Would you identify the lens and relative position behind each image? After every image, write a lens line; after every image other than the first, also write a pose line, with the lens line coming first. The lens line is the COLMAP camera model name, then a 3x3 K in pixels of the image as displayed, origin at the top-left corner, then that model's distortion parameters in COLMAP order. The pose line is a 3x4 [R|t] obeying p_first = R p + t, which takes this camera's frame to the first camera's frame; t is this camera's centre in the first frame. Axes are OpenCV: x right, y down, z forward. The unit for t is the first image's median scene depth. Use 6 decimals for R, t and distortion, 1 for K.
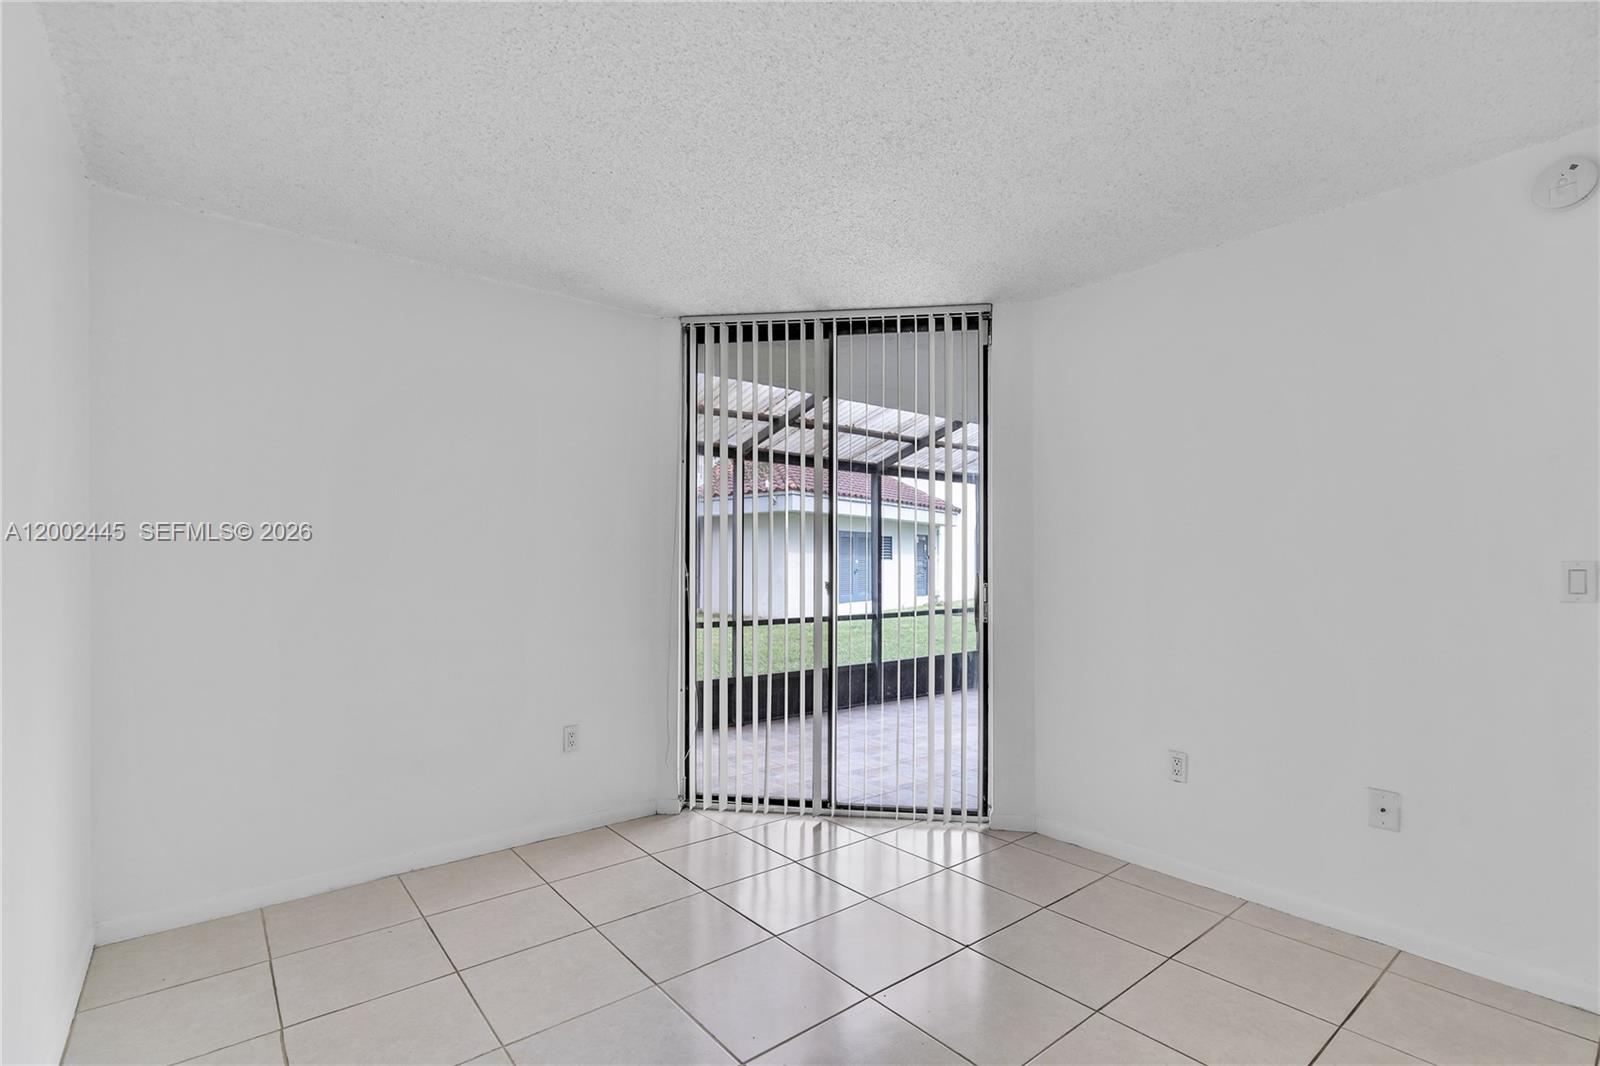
lens RADIAL K [[743.0, 0, 799.4], [0, 743.0, 544.9], [0, 0, 1]] dist [0.000405, -0.000004]
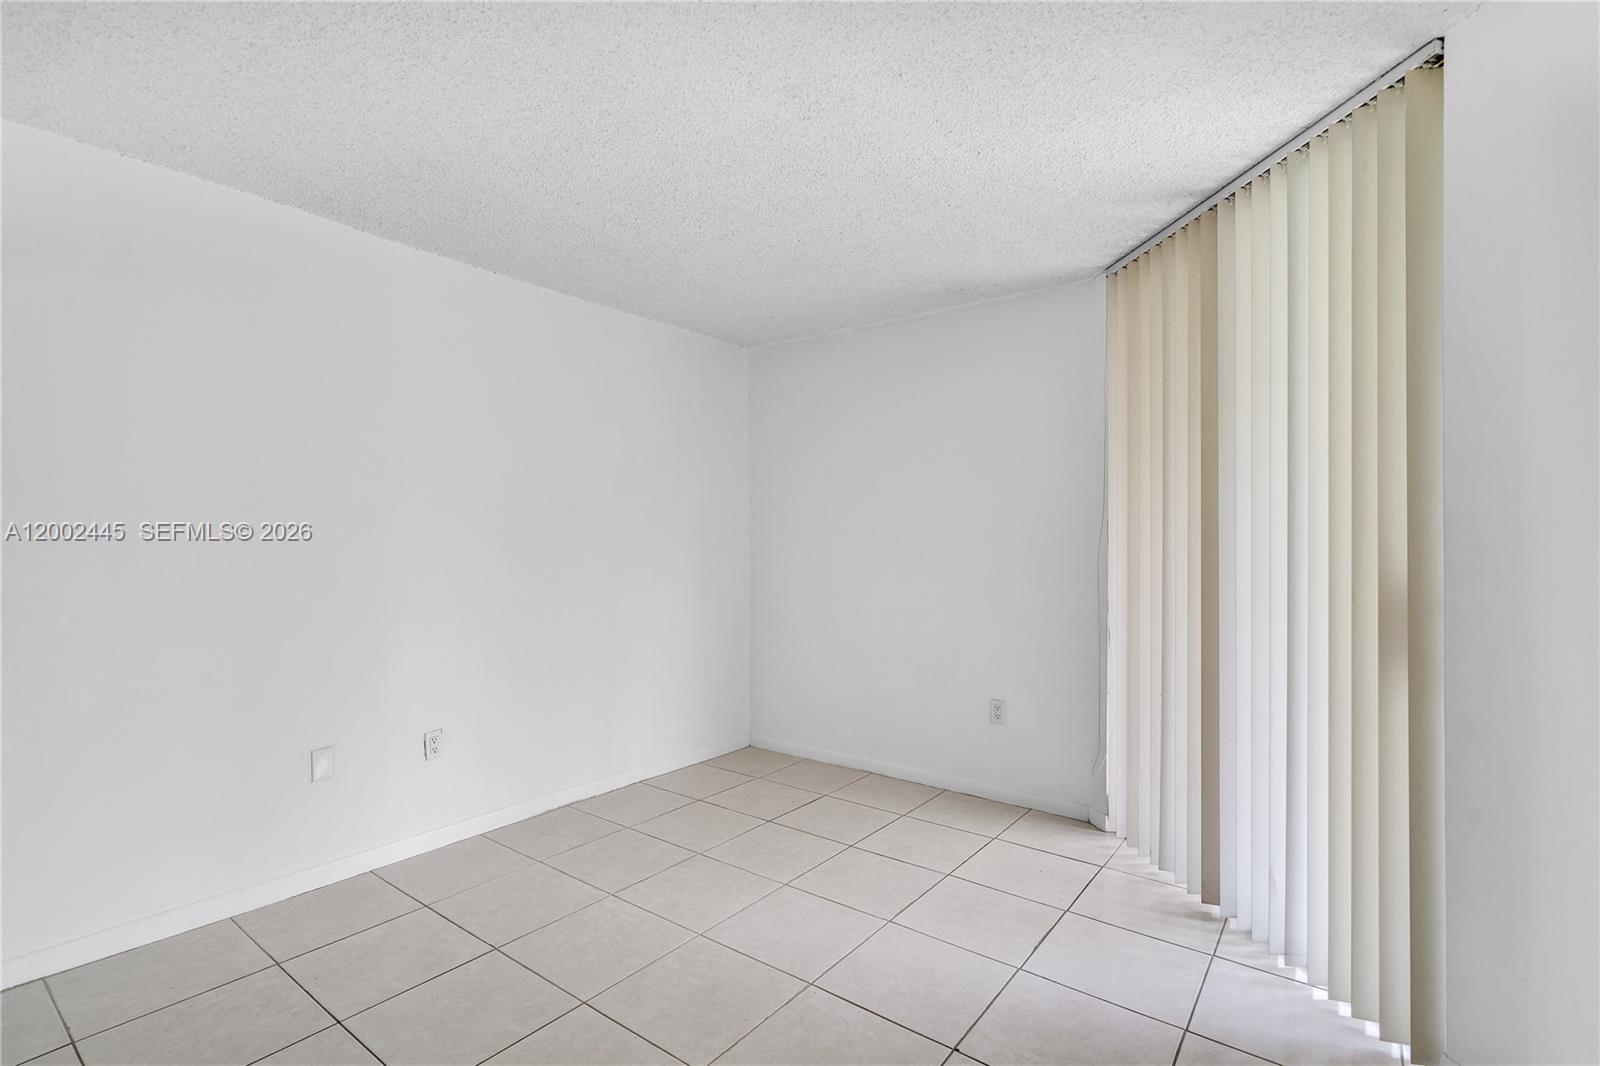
lens RADIAL K [[743.0, 0, 799.6], [0, 743.0, 536.2], [0, 0, 1]] dist [0.000405, -0.000004]
pose [[0.241555, -0.011142, -0.970323, 0.660284], [0.012575, 0.999886, -0.008351, 0.013635], [0.970306, -0.010184, 0.241668, 0.468165]]
